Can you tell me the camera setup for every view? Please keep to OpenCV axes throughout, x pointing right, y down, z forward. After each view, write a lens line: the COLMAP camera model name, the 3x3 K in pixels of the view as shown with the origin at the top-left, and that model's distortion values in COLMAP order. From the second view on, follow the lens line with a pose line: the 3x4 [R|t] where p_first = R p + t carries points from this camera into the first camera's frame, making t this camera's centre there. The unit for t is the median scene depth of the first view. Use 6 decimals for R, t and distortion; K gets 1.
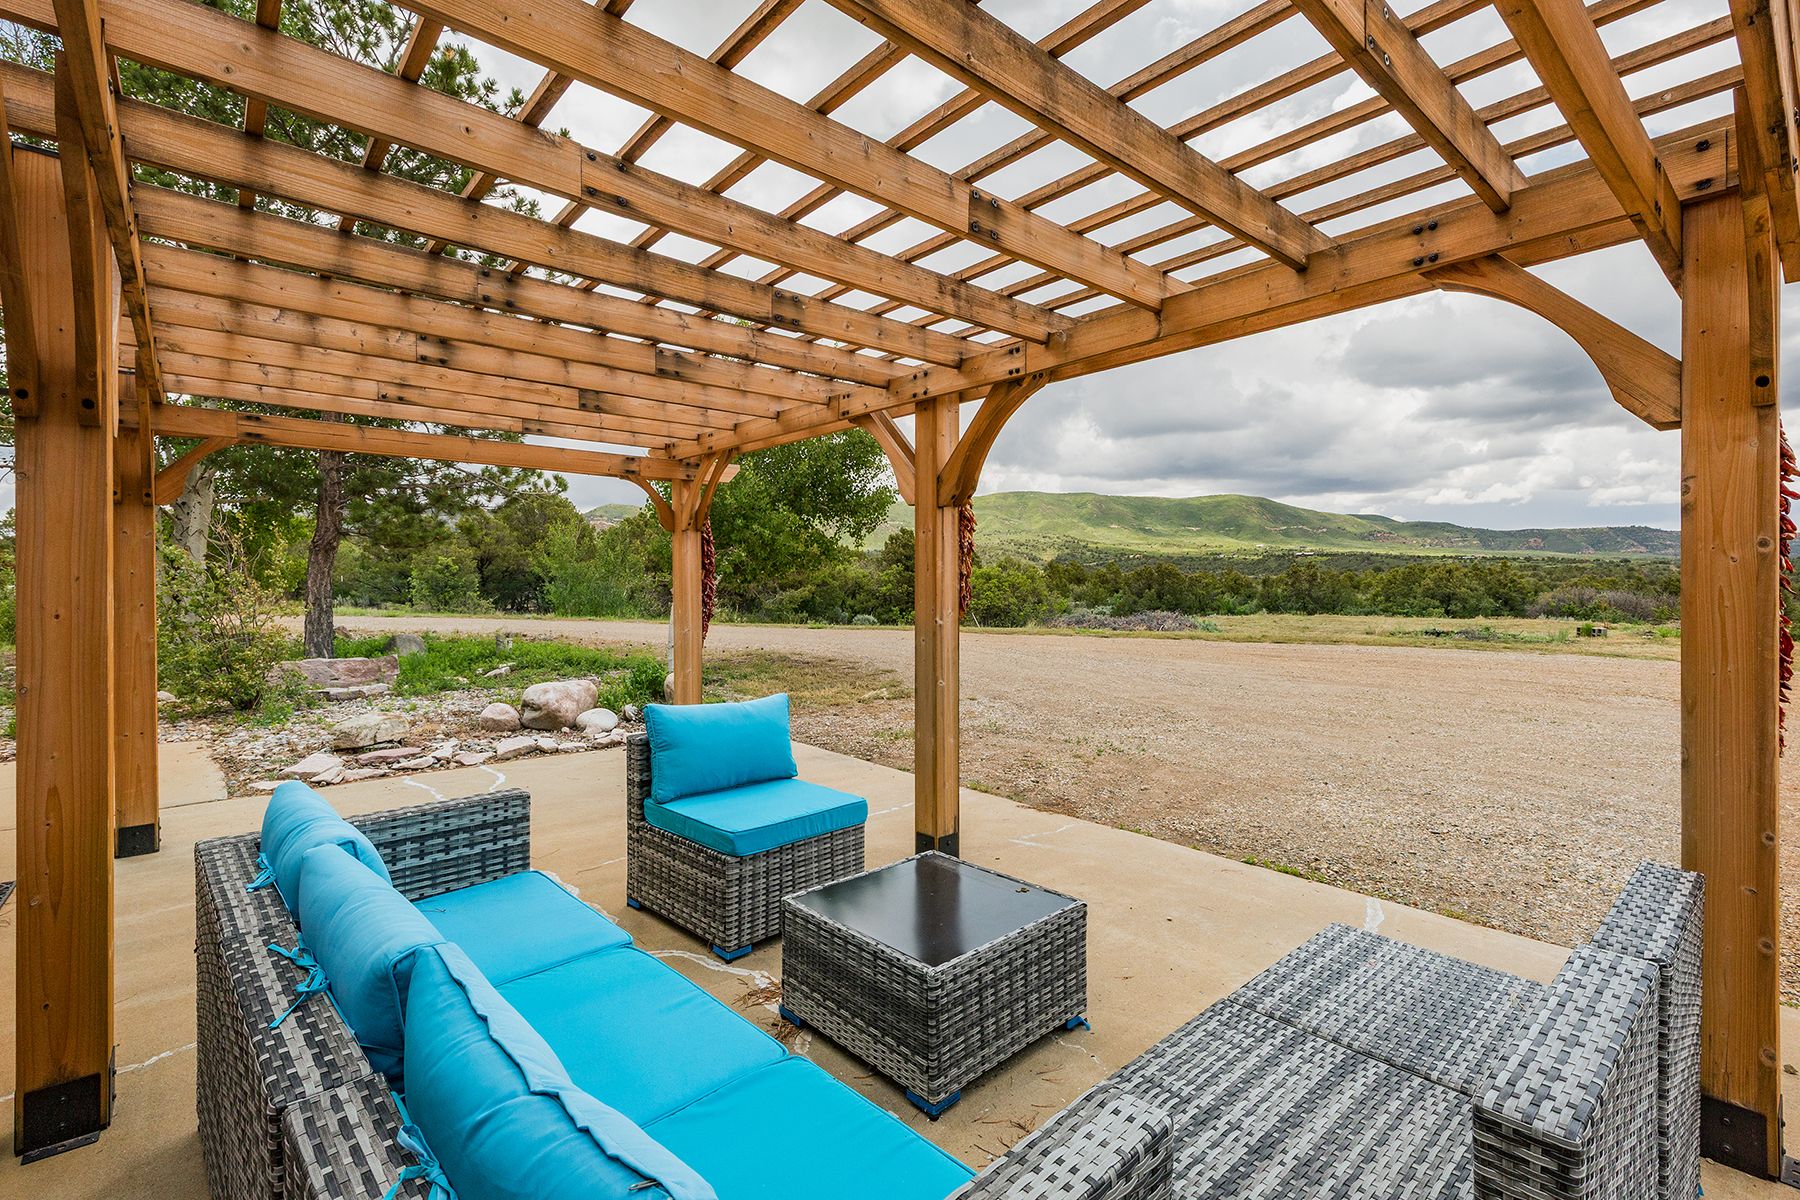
lens RADIAL K [[831.0, 0, 893.8], [0, 831.0, 586.7], [0, 0, 1]] dist [-0.000052, -0.000172]
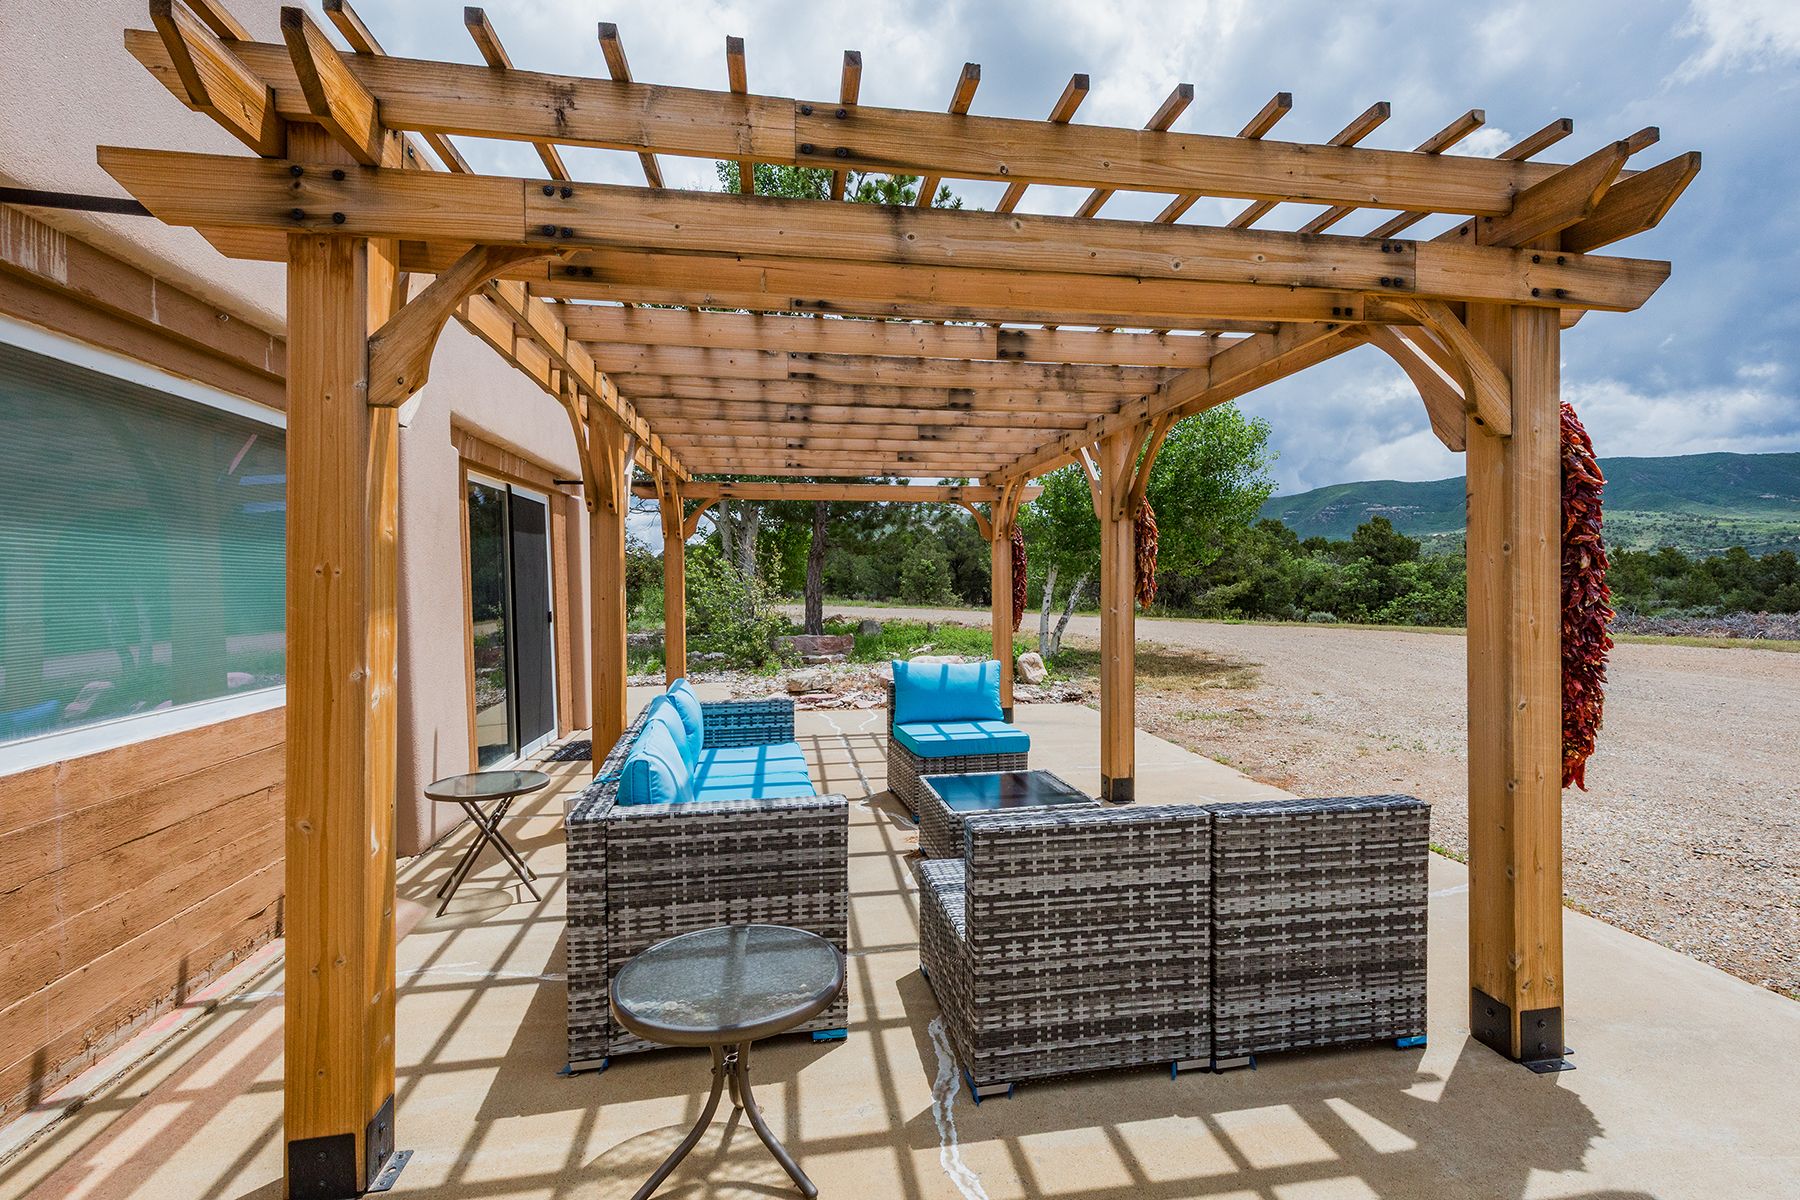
lens RADIAL K [[831.0, 0, 914.2], [0, 831.0, 598.1], [0, 0, 1]] dist [-0.000052, -0.000172]
pose [[0.850466, 0.004830, -0.526008, 0.144908], [0.004885, 0.999842, 0.017078, -0.000010], [0.526007, -0.017094, 0.850308, -0.077286]]
